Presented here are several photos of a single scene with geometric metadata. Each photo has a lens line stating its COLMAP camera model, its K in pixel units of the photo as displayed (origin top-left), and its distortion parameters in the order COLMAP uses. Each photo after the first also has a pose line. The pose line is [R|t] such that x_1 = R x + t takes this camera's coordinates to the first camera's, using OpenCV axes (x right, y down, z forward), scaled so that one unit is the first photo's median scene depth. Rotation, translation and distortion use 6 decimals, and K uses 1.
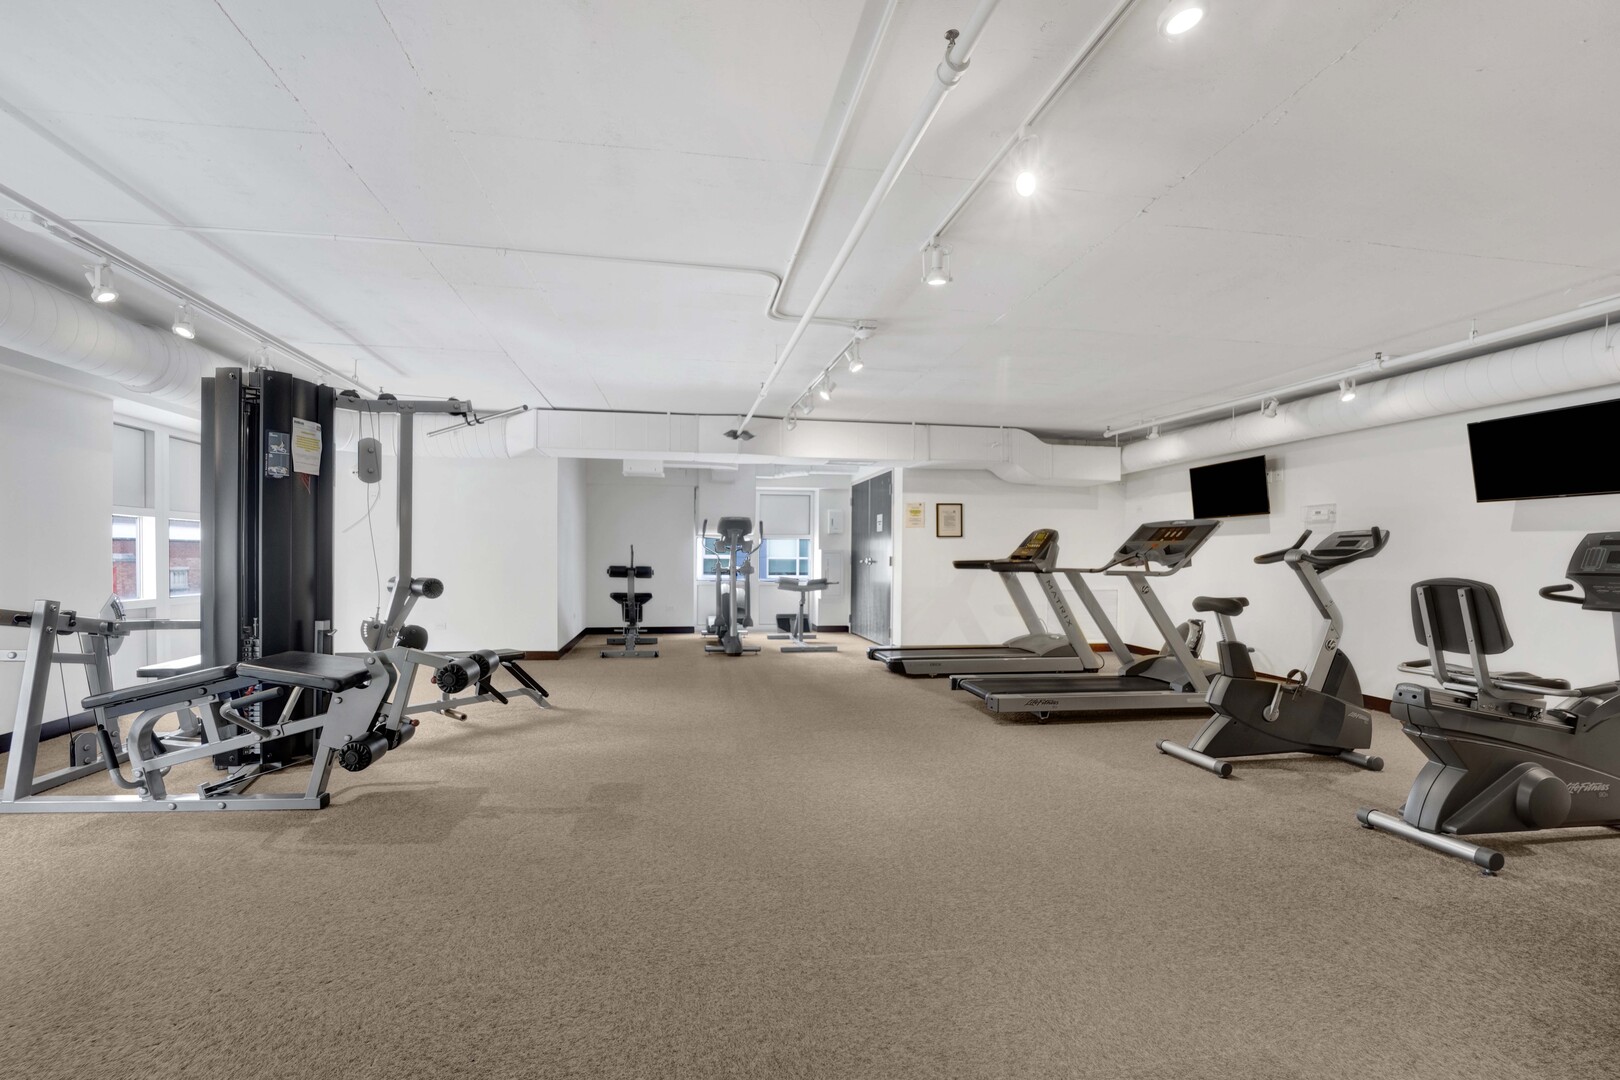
lens RADIAL K [[681.9, 0, 787.7], [0, 681.9, 545.9], [0, 0, 1]] dist [-0.031906, 0.000030]
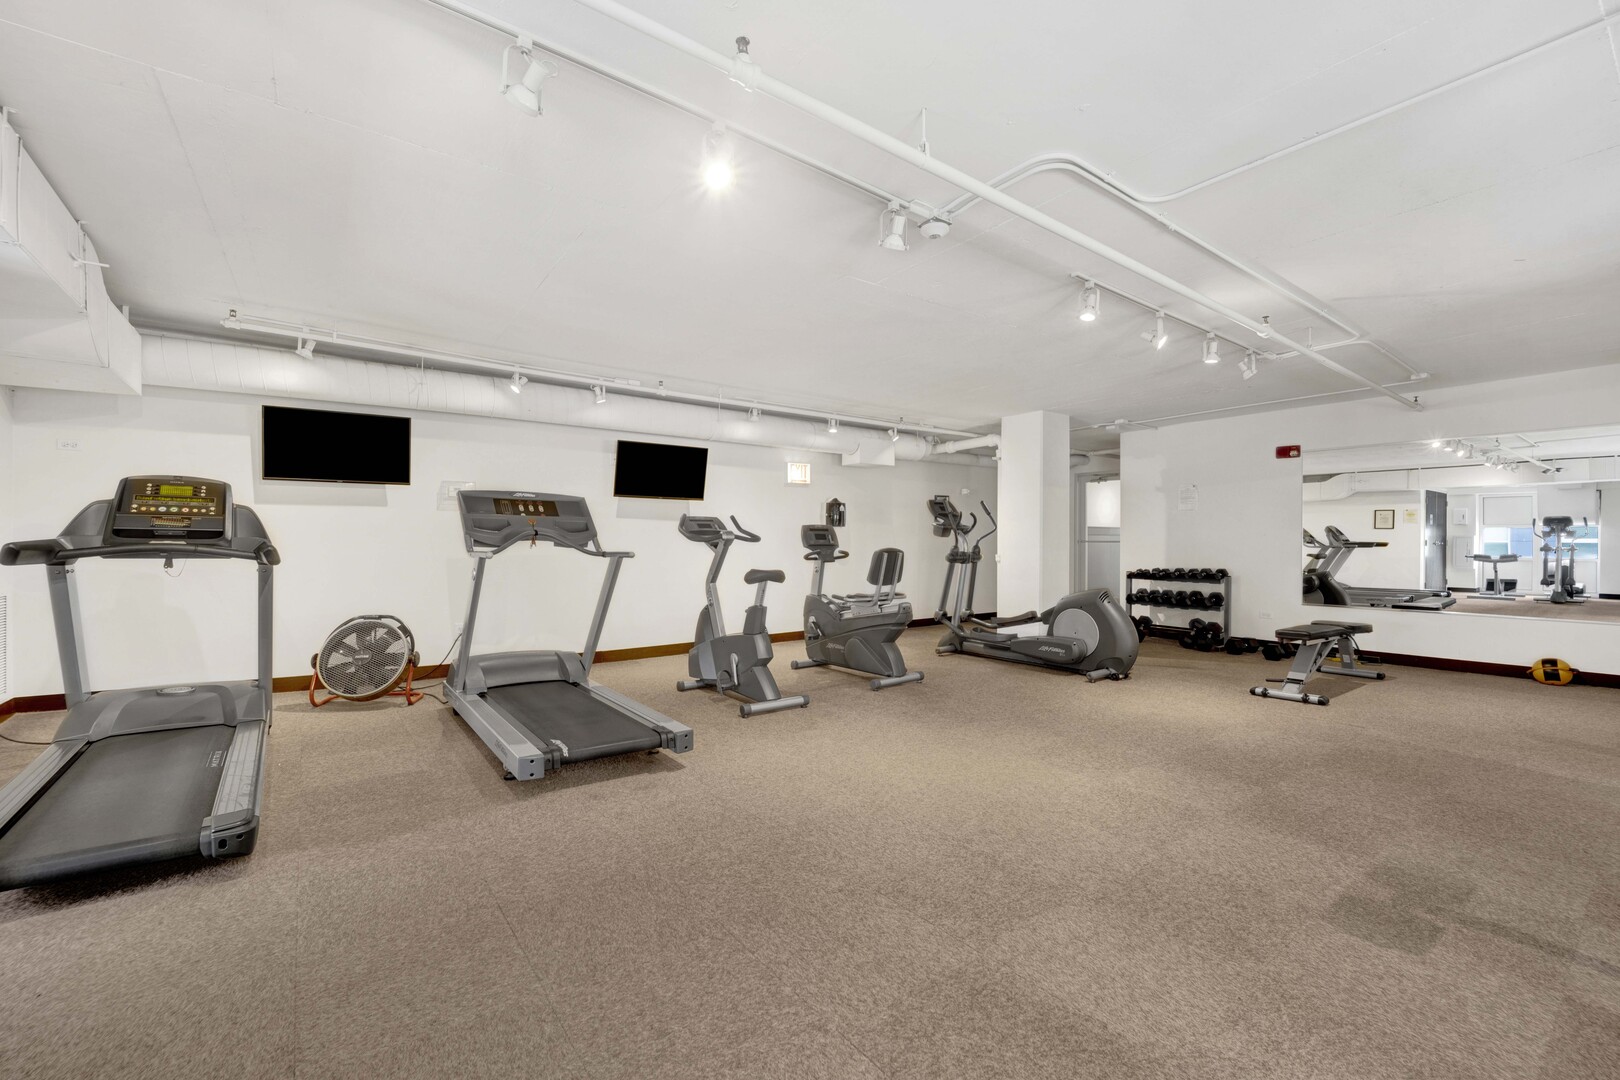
lens RADIAL K [[681.9, 0, 787.7], [0, 681.9, 545.9], [0, 0, 1]] dist [-0.031906, 0.000030]
pose [[-0.444650, -0.012108, 0.895623, -0.384897], [-0.016675, 0.999847, 0.005238, 0.022283], [-0.895549, -0.012606, -0.444784, 1.240271]]
